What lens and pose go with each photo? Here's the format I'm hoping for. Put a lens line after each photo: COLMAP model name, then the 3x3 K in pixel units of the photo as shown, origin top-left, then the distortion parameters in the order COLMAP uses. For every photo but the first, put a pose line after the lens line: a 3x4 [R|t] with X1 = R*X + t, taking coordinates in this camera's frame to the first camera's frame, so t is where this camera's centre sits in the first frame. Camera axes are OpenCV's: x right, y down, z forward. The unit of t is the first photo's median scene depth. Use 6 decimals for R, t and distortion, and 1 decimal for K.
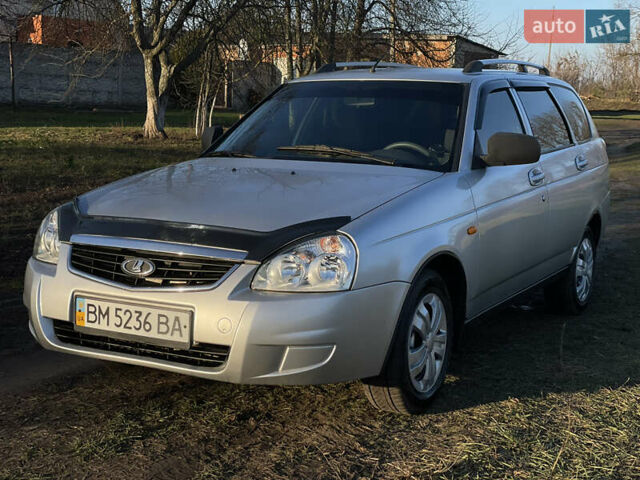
lens RADIAL K [[958.6, 0, 320.0], [0, 958.6, 240.0], [0, 0, 1]] dist [0.153672, -0.170347]
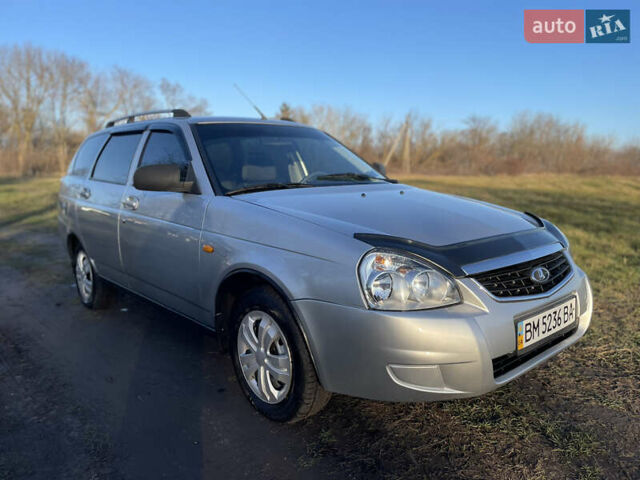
lens RADIAL K [[482.5, 0, 320.0], [0, 482.5, 240.0], [0, 0, 1]] dist [0.090636, -0.114403]
pose [[0.315511, -0.154465, 0.936266, -0.775949], [0.146272, 0.982787, 0.112847, -0.110226], [-0.937580, 0.101345, 0.332674, 1.026605]]
